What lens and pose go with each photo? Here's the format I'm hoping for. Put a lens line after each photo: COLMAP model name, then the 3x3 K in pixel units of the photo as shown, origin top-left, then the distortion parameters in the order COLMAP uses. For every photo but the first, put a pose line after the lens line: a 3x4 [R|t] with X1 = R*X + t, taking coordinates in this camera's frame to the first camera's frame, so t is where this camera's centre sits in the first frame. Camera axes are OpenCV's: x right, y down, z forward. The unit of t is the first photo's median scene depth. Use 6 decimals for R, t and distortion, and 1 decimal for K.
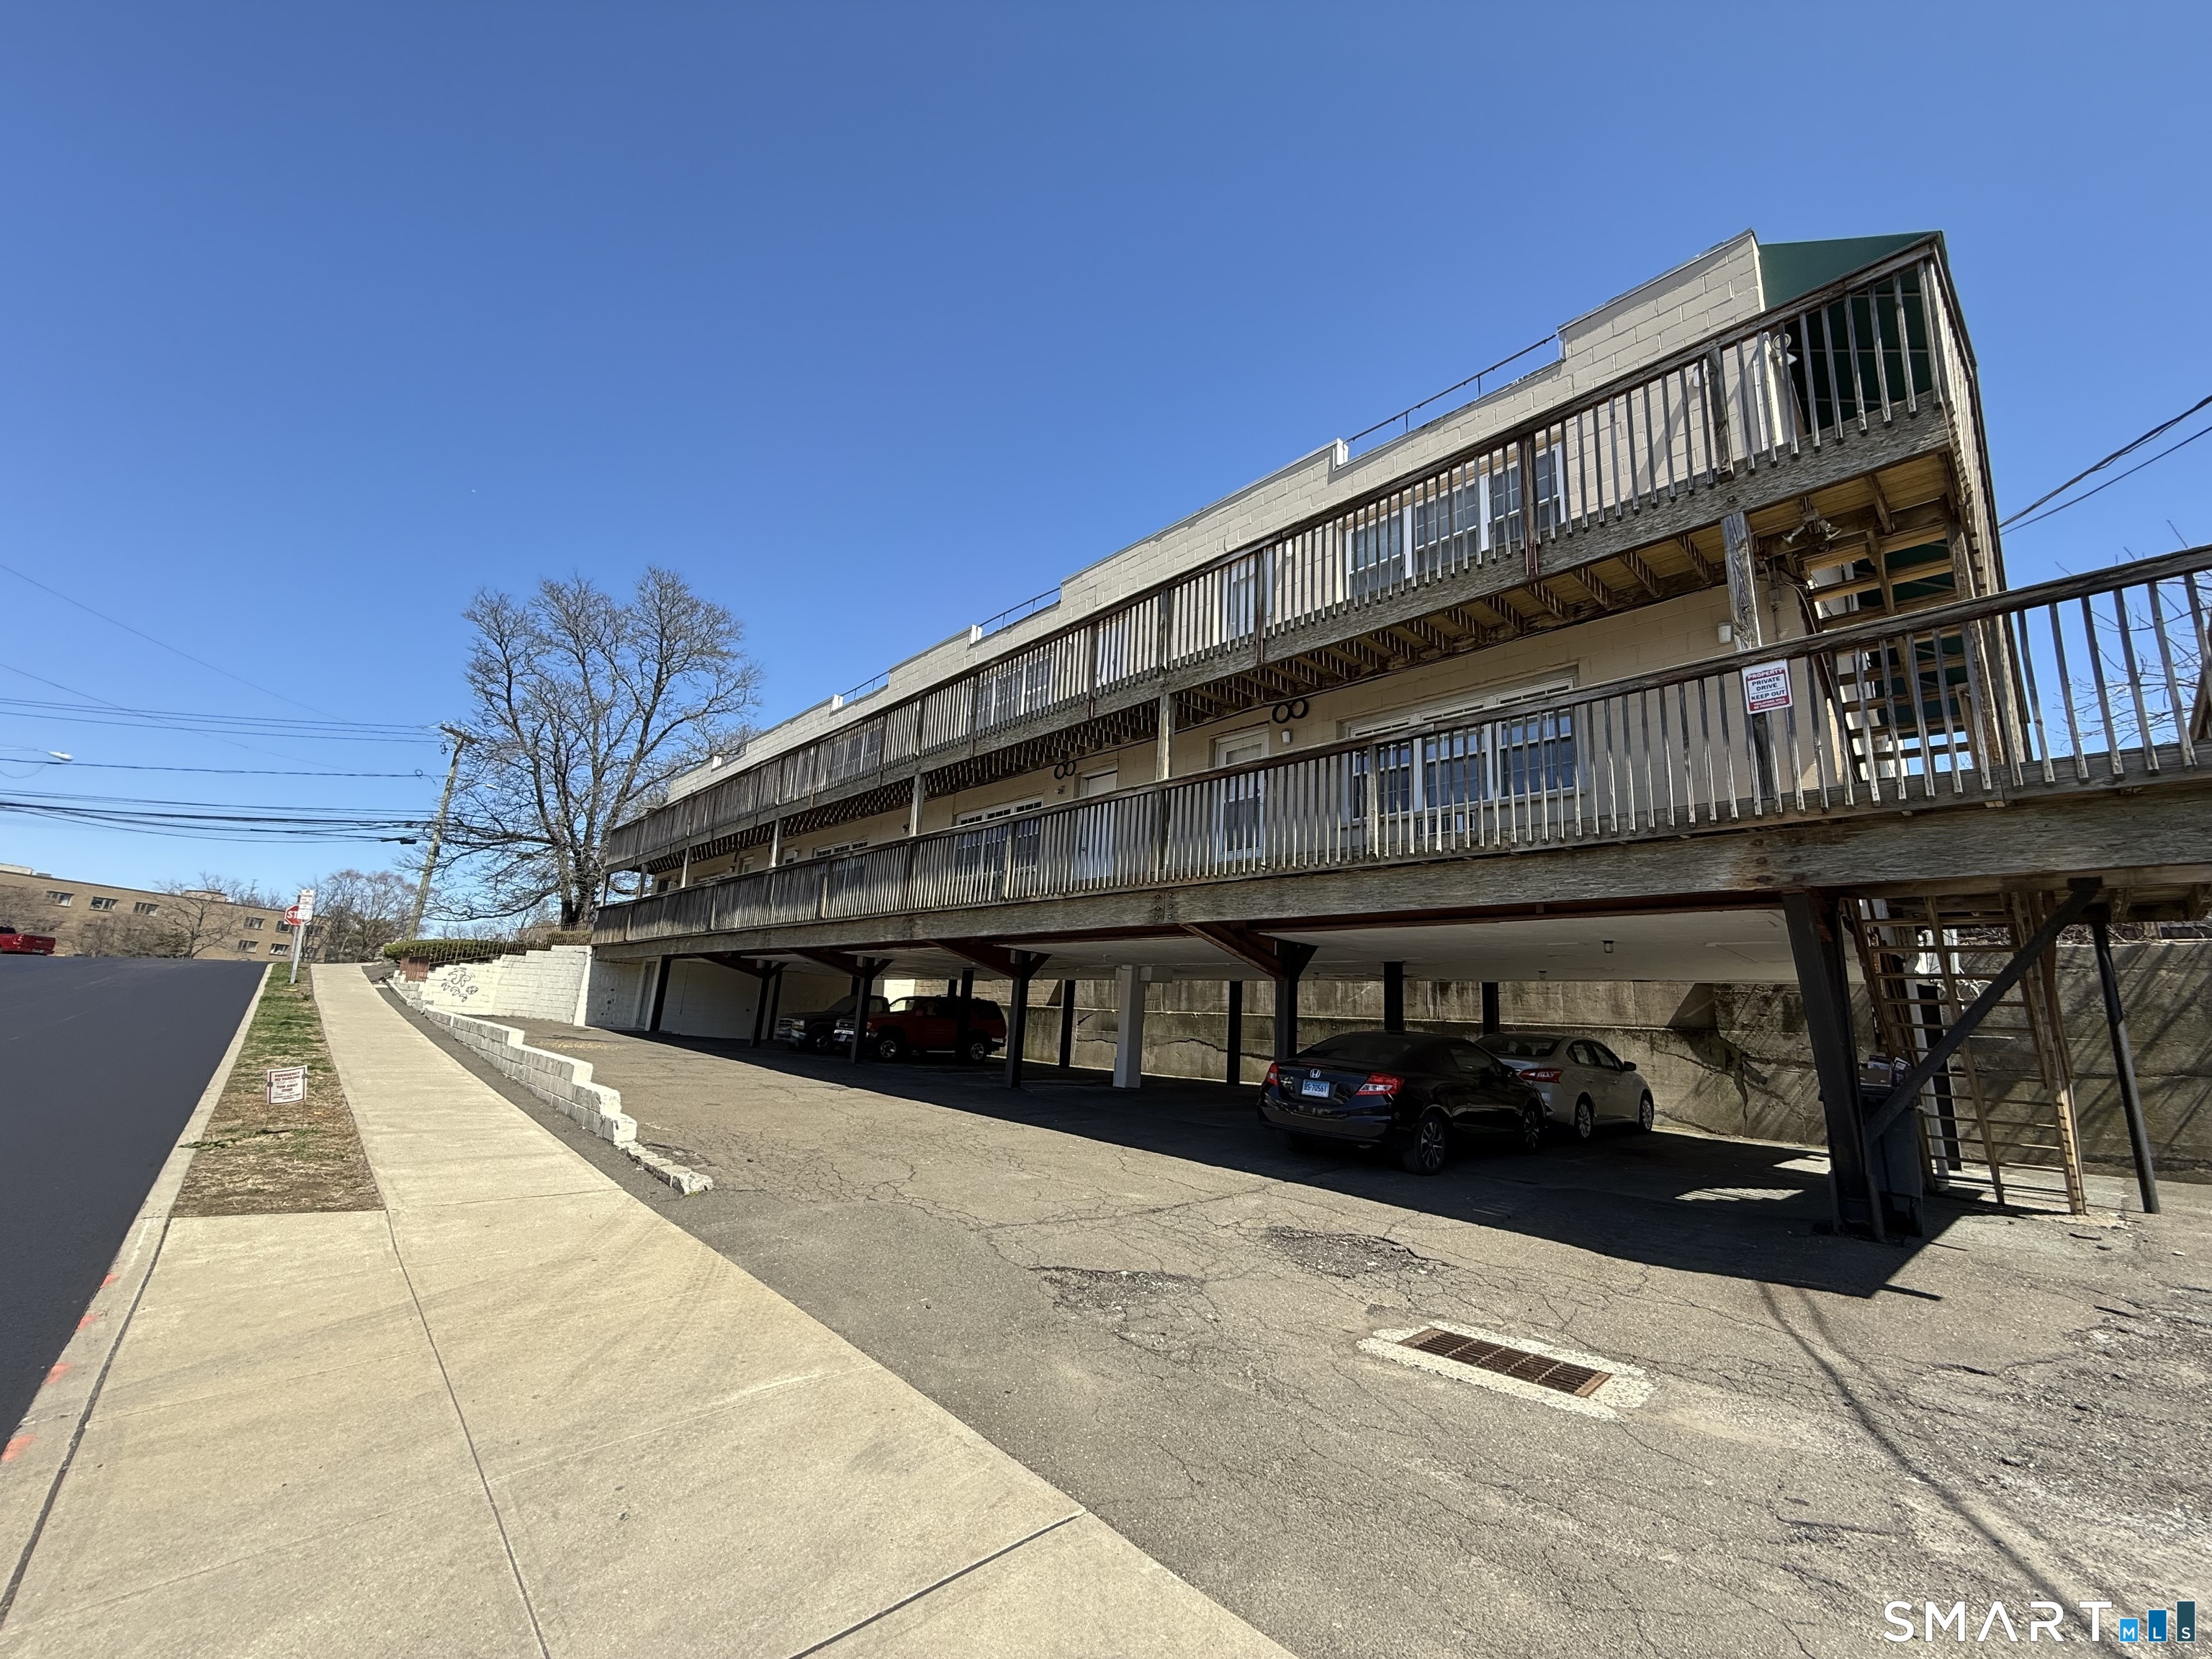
lens RADIAL K [[880.1, 0, 1106.0], [0, 880.1, 829.5], [0, 0, 1]] dist [-0.003336, -0.000526]
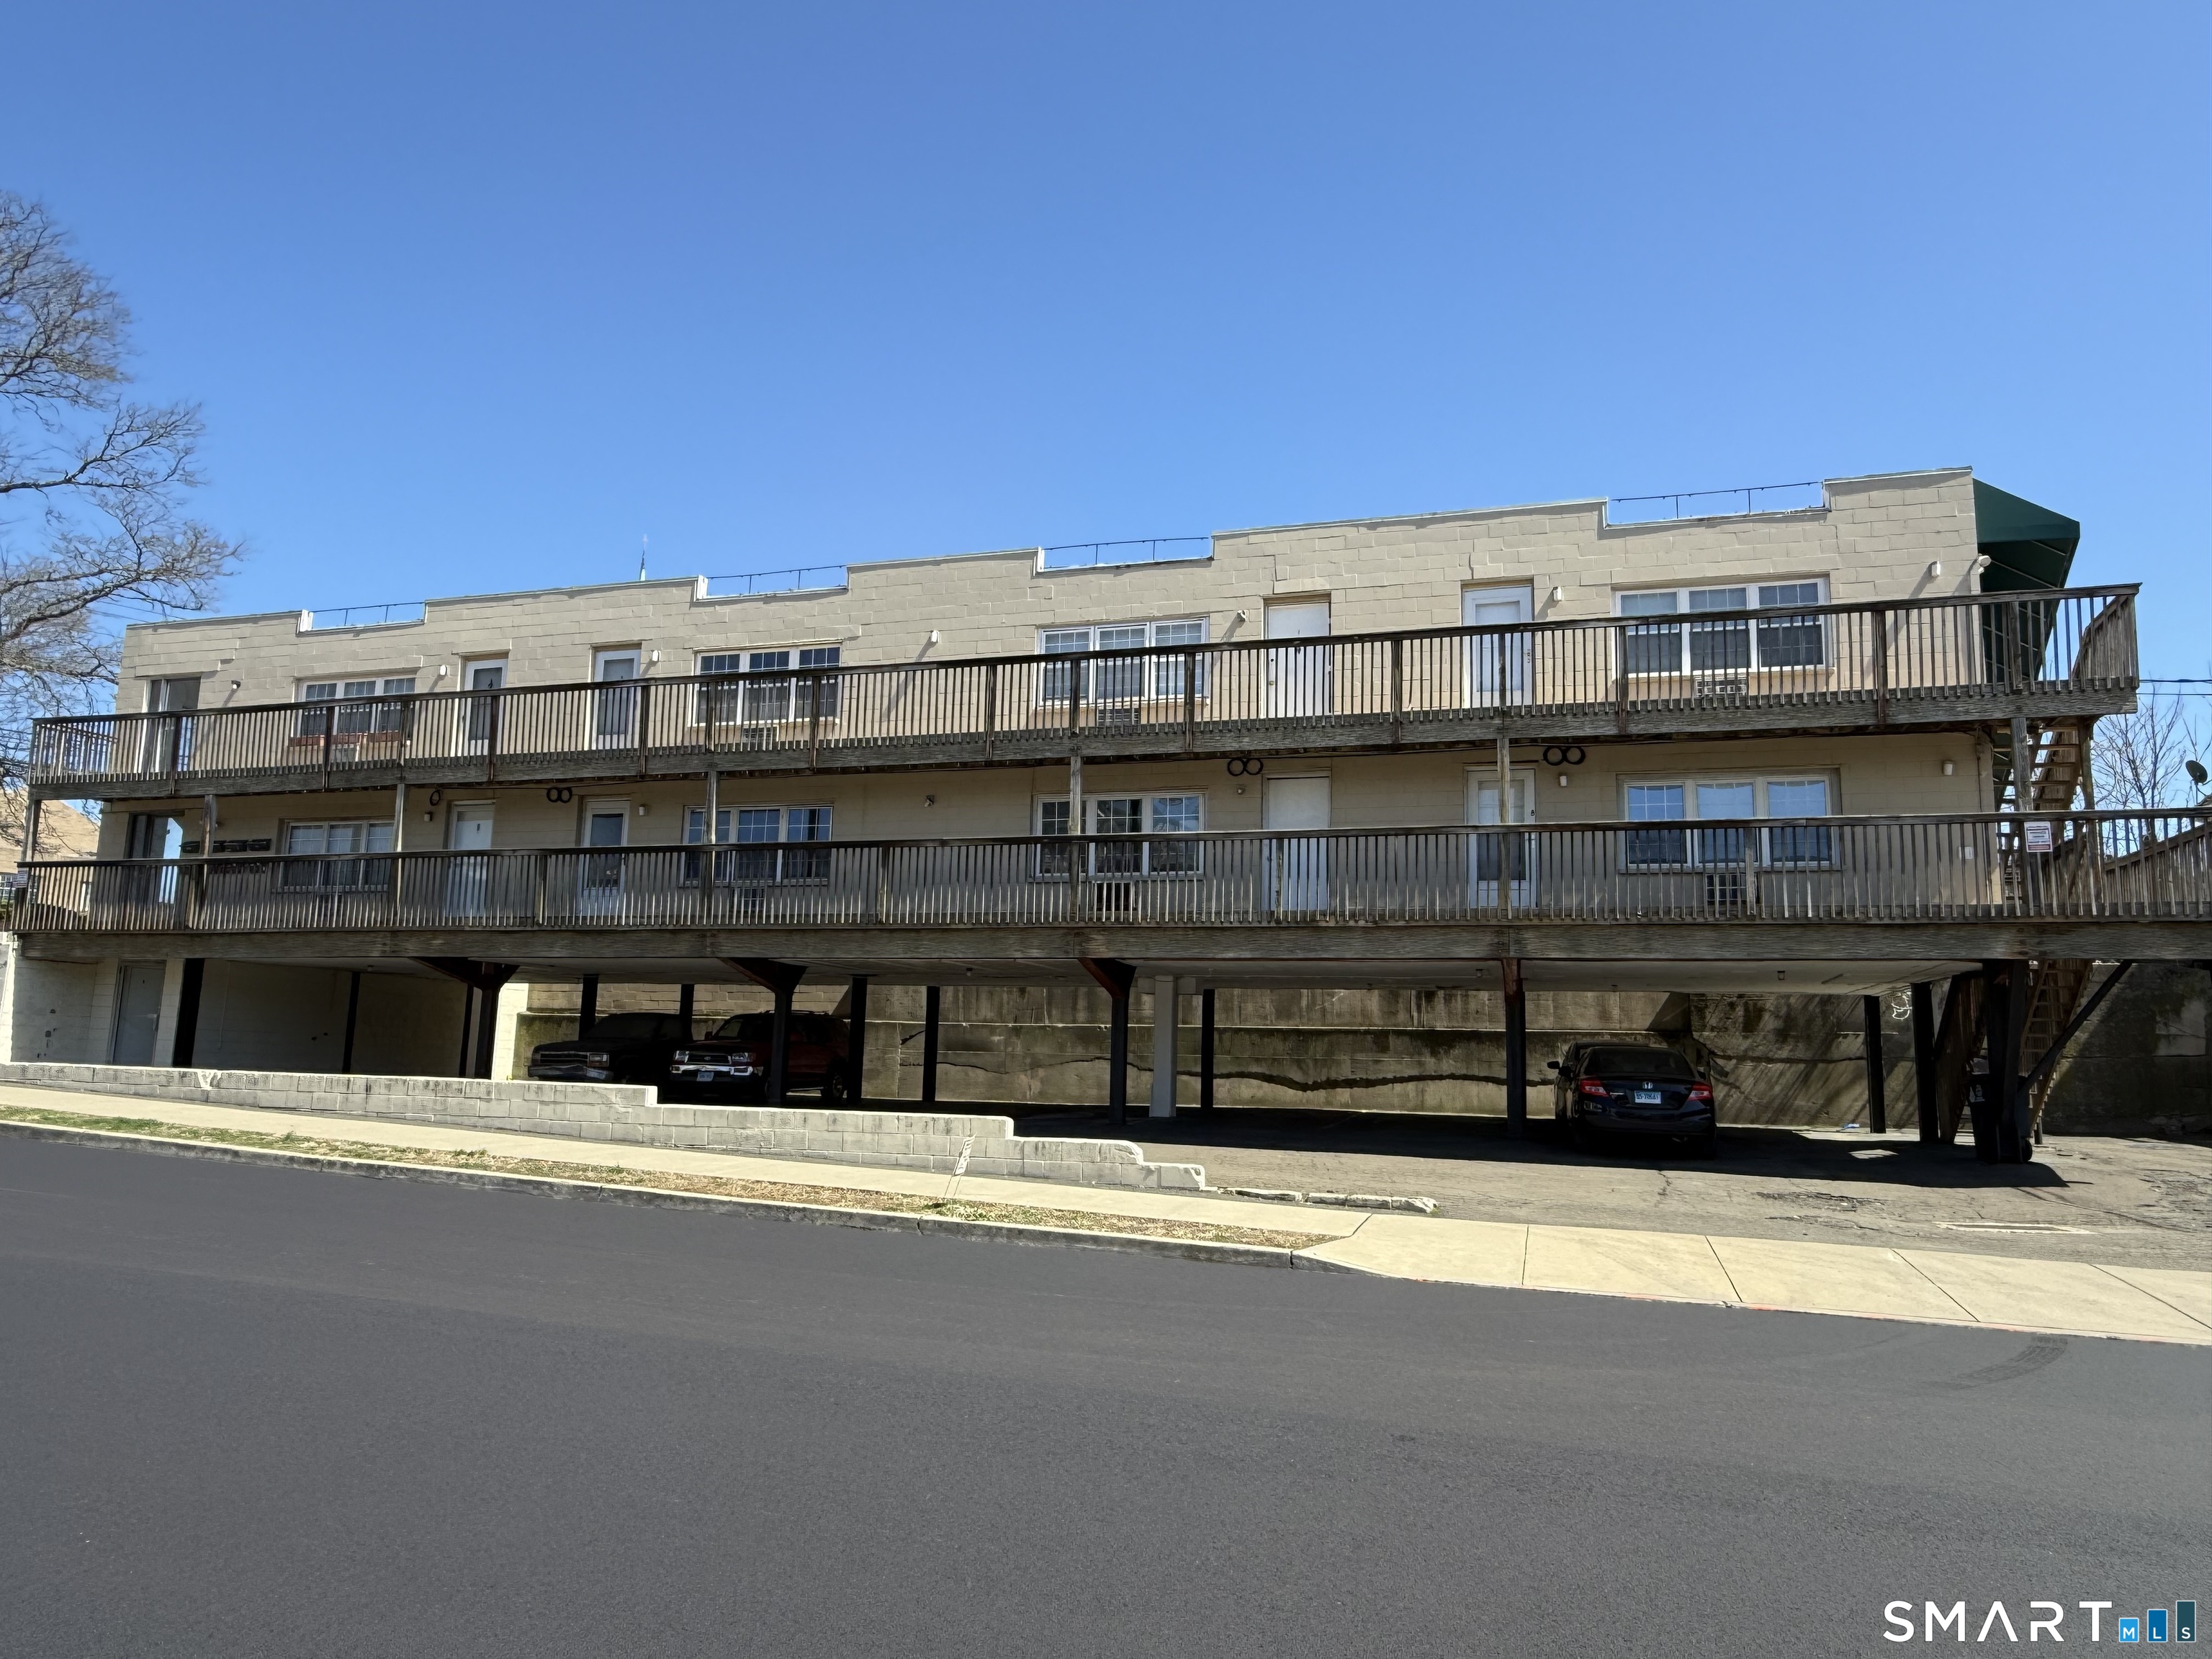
lens RADIAL K [[1437.9, 0, 1106.0], [0, 1437.9, 829.5], [0, 0, 1]] dist [-0.006943, 0.000758]
pose [[0.860008, 0.039138, 0.508778, -0.941474], [-0.083827, 0.994345, 0.065206, -0.091426], [-0.503349, -0.098727, 0.858425, -0.186340]]
